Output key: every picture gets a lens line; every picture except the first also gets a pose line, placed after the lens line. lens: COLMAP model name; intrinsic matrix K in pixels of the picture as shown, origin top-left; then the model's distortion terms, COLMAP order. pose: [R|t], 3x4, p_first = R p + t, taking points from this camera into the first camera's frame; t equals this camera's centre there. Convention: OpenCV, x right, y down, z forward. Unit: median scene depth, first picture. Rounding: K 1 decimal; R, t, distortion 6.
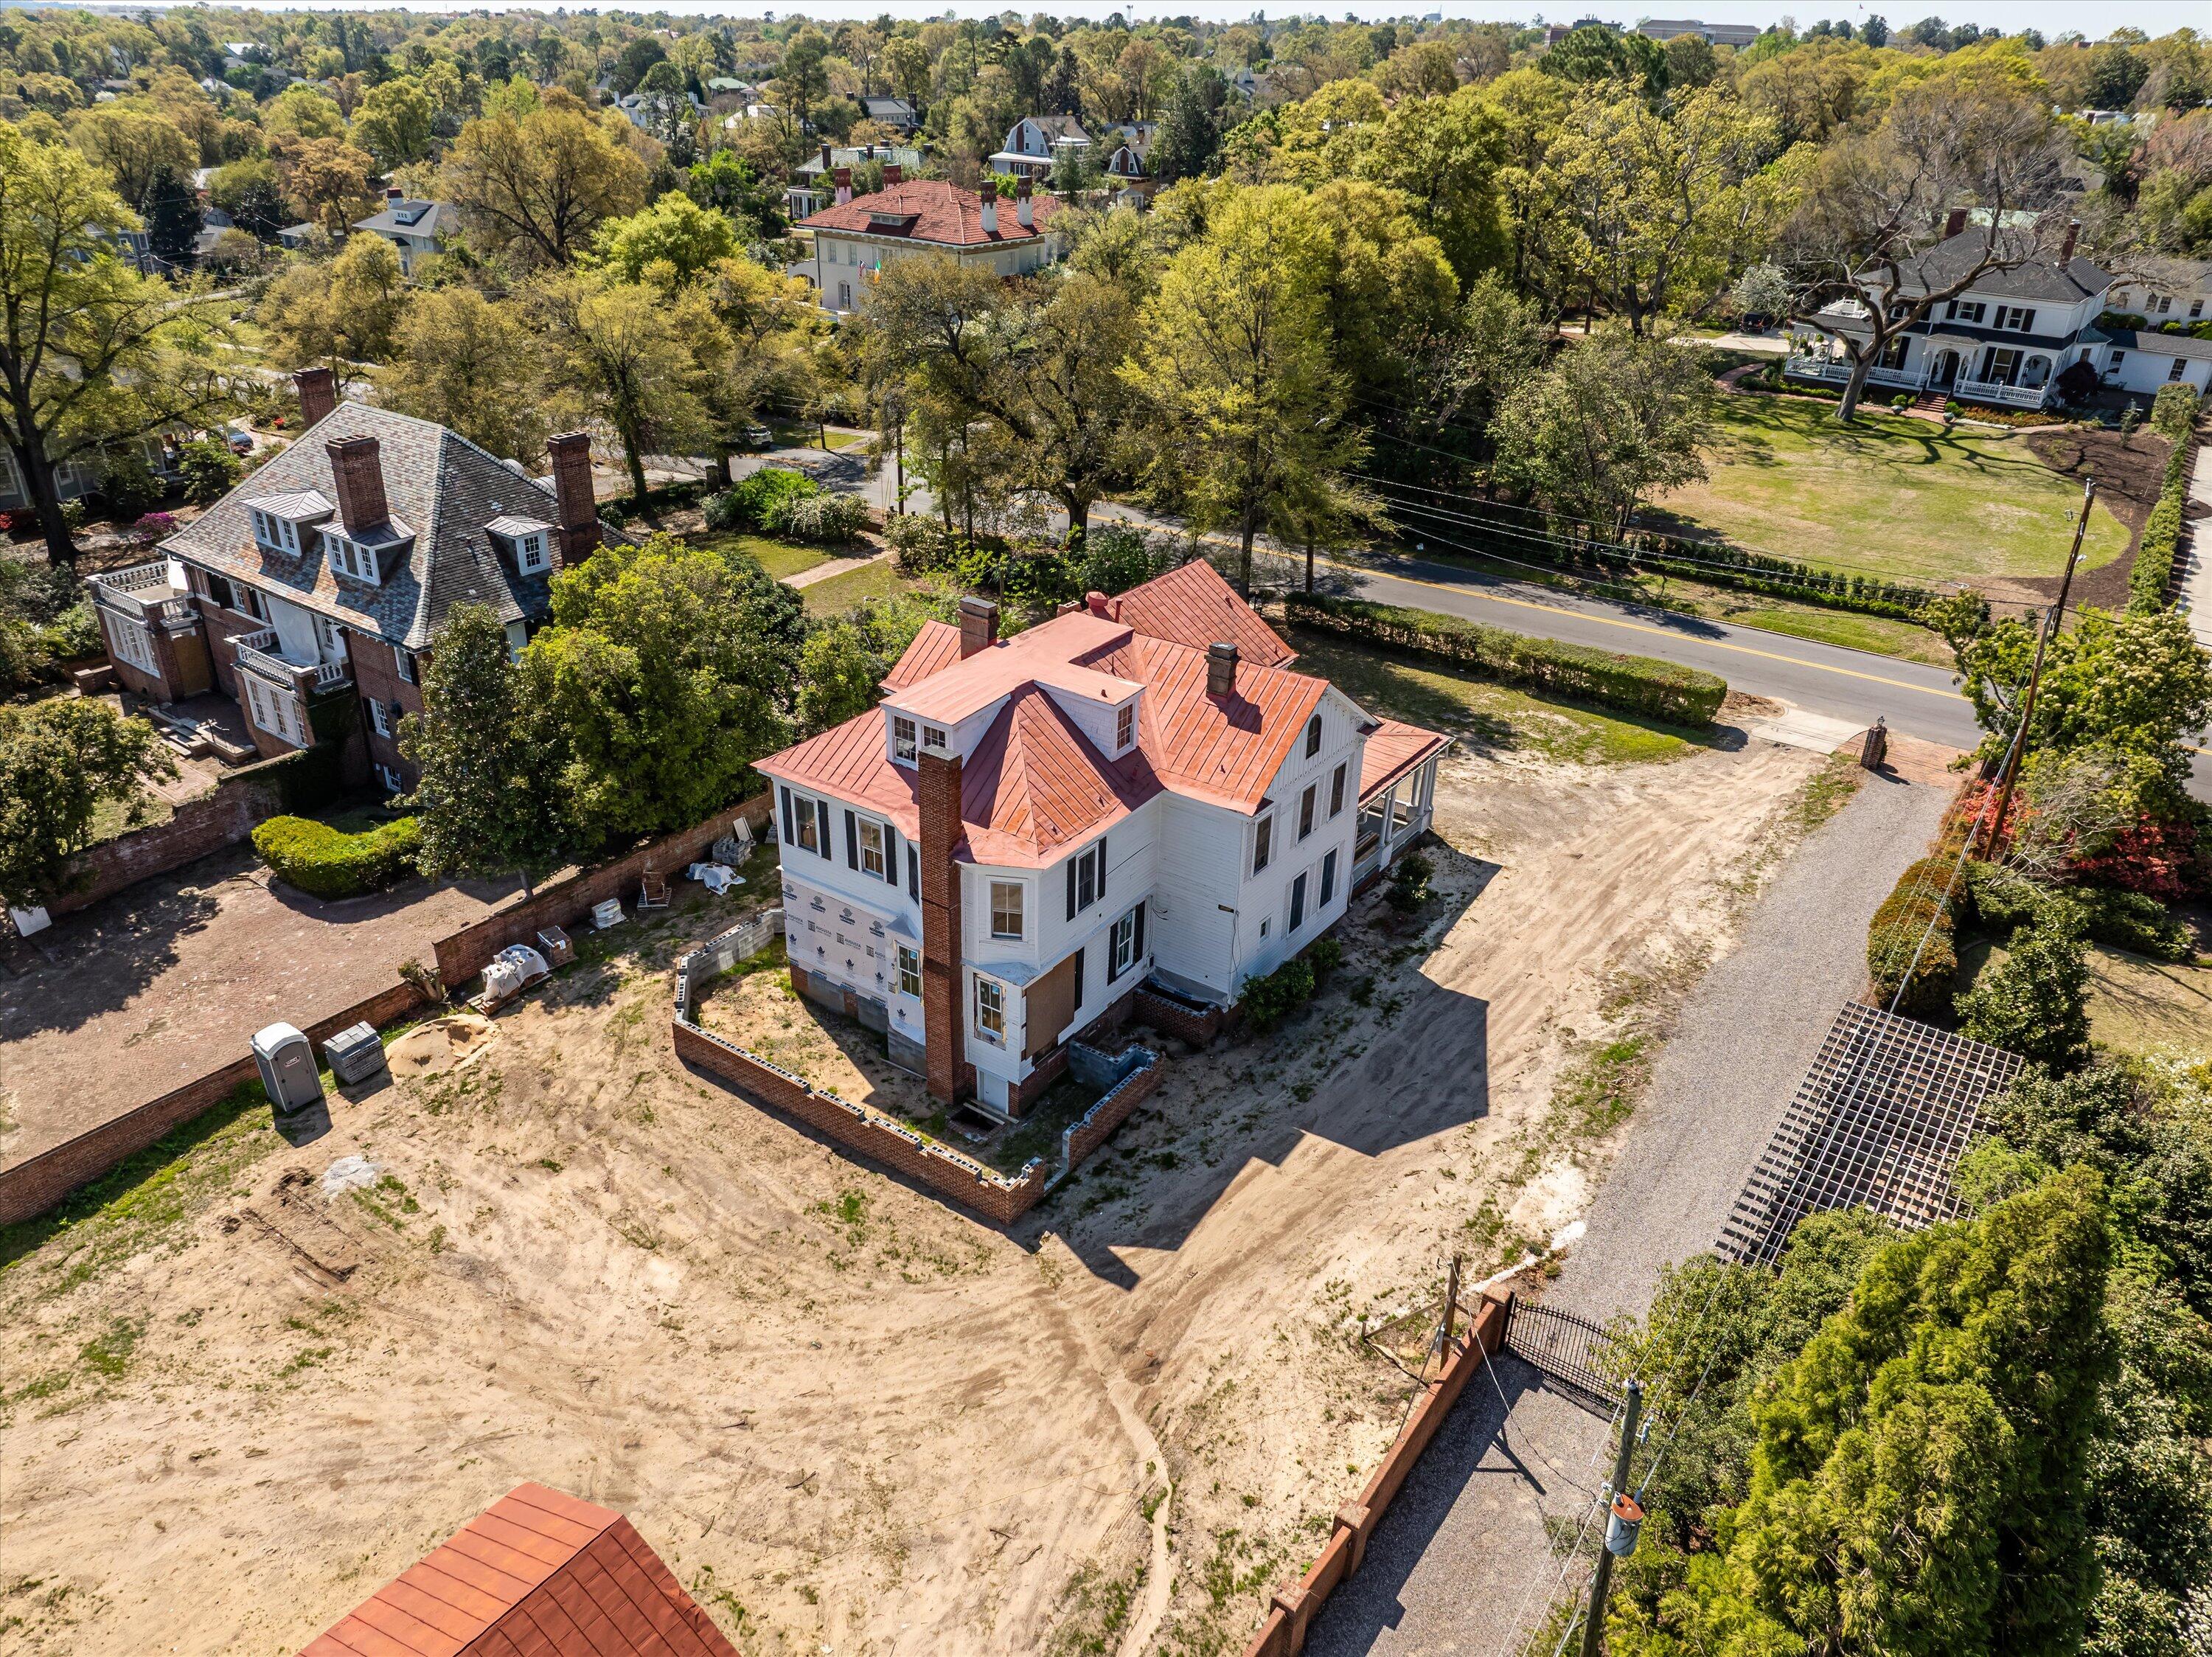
lens RADIAL K [[1558.6, 0, 1117.2], [0, 1558.6, 833.1], [0, 0, 1]] dist [-0.037530, 0.001782]
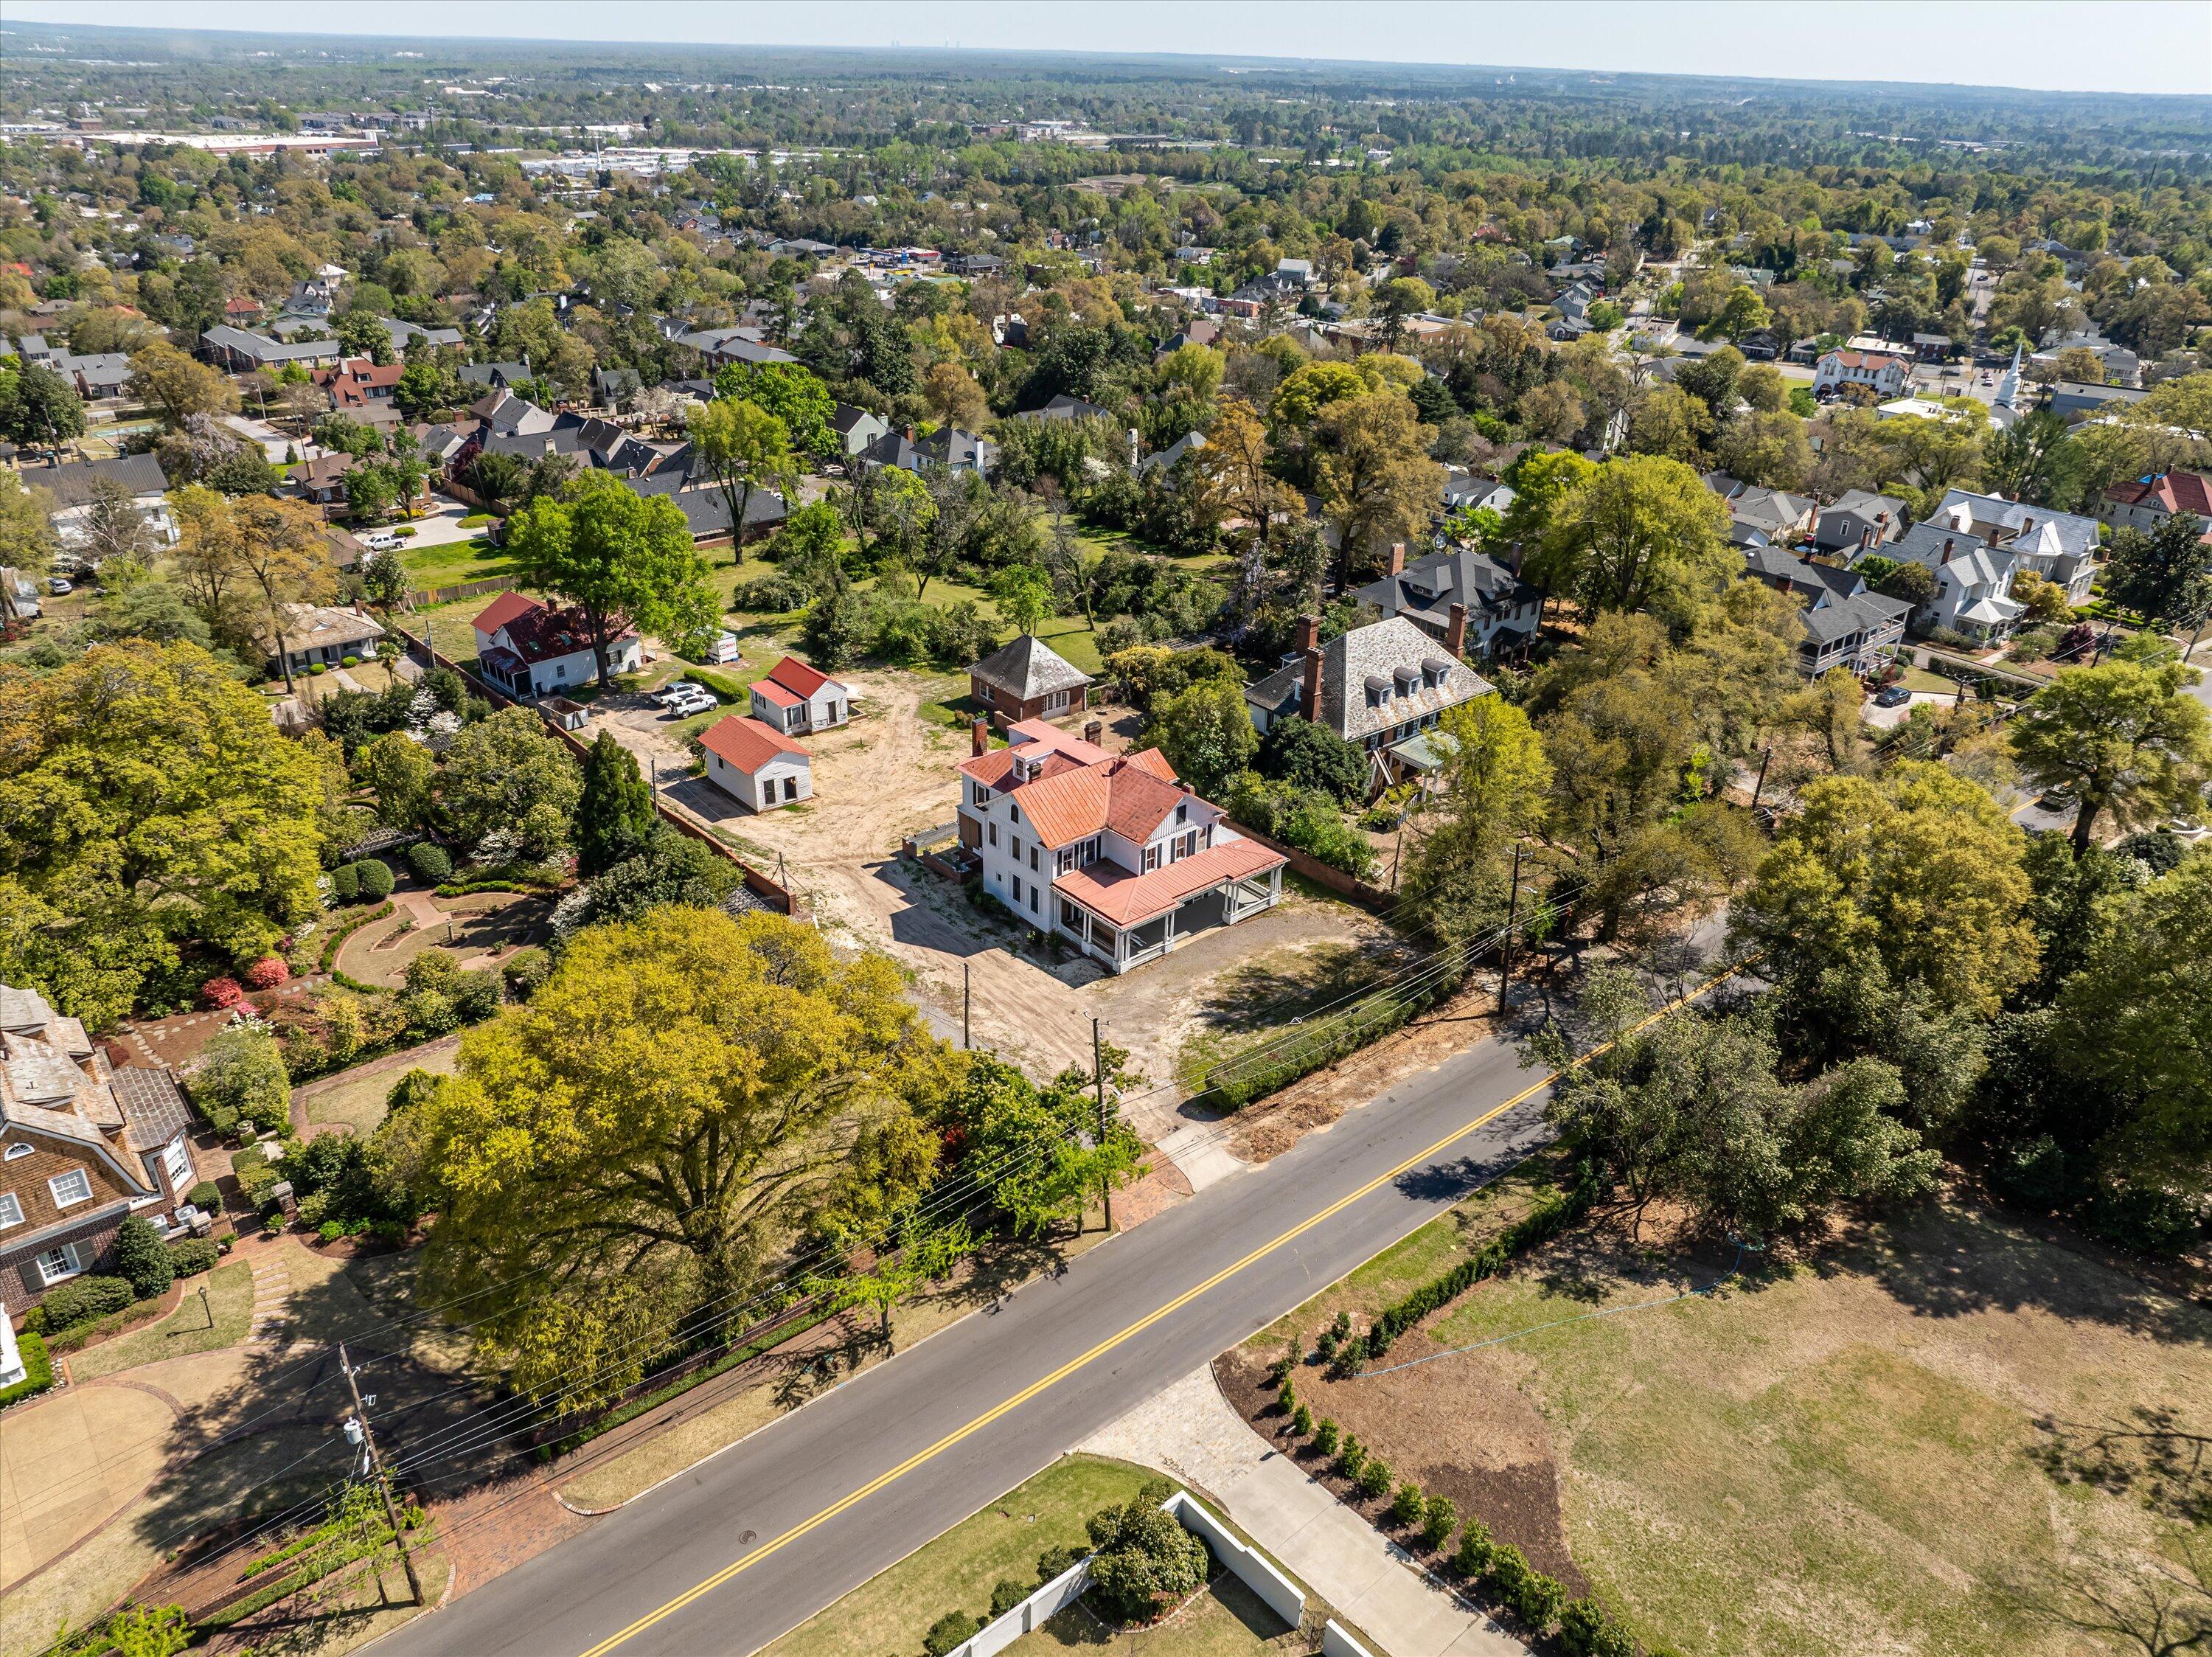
lens RADIAL K [[1558.6, 0, 1117.1], [0, 1558.6, 831.5], [0, 0, 1]] dist [-0.037530, 0.001782]
pose [[-0.239104, 0.409083, -0.880614, 2.174462], [-0.480373, 0.738323, 0.473414, -1.232612], [0.843843, 0.536218, 0.019976, 1.123154]]
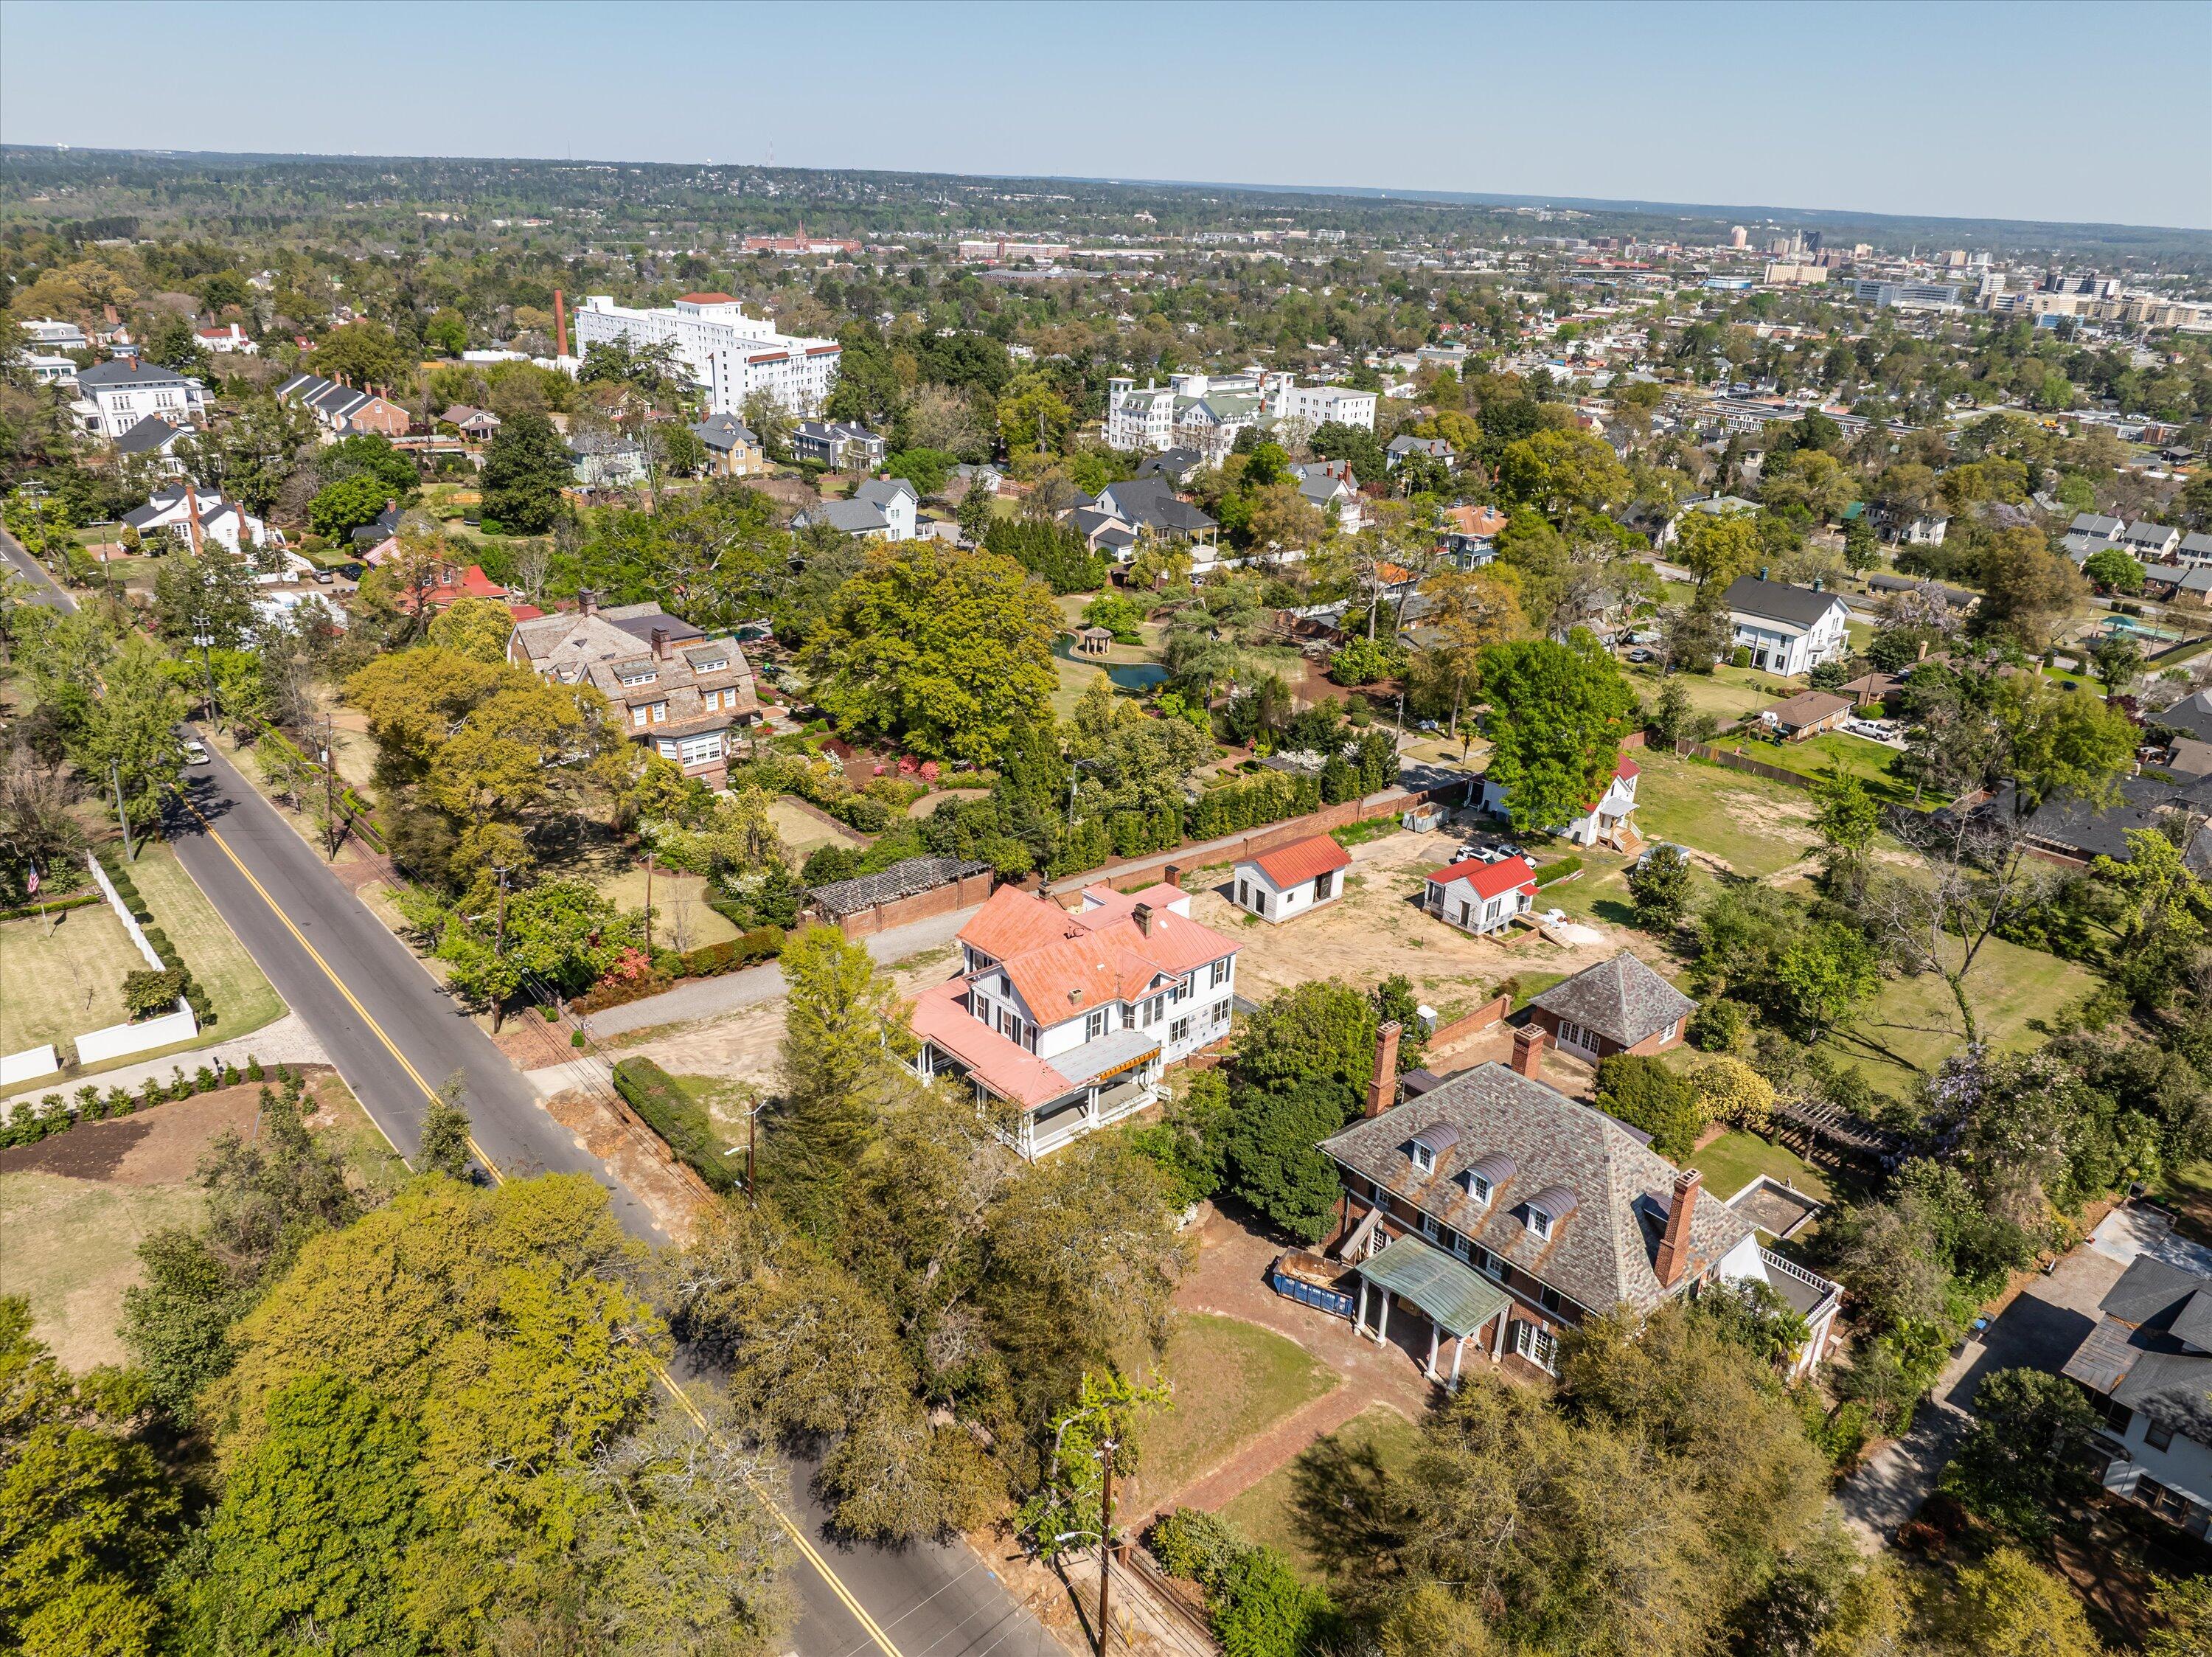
lens RADIAL K [[1558.6, 0, 1104.5], [0, 1558.6, 818.6], [0, 0, 1]] dist [-0.037530, 0.001782]
pose [[-0.972082, -0.141328, 0.187303, -0.446422], [0.052201, 0.647993, 0.759855, -1.967060], [-0.228759, 0.748419, -0.622525, 2.378843]]
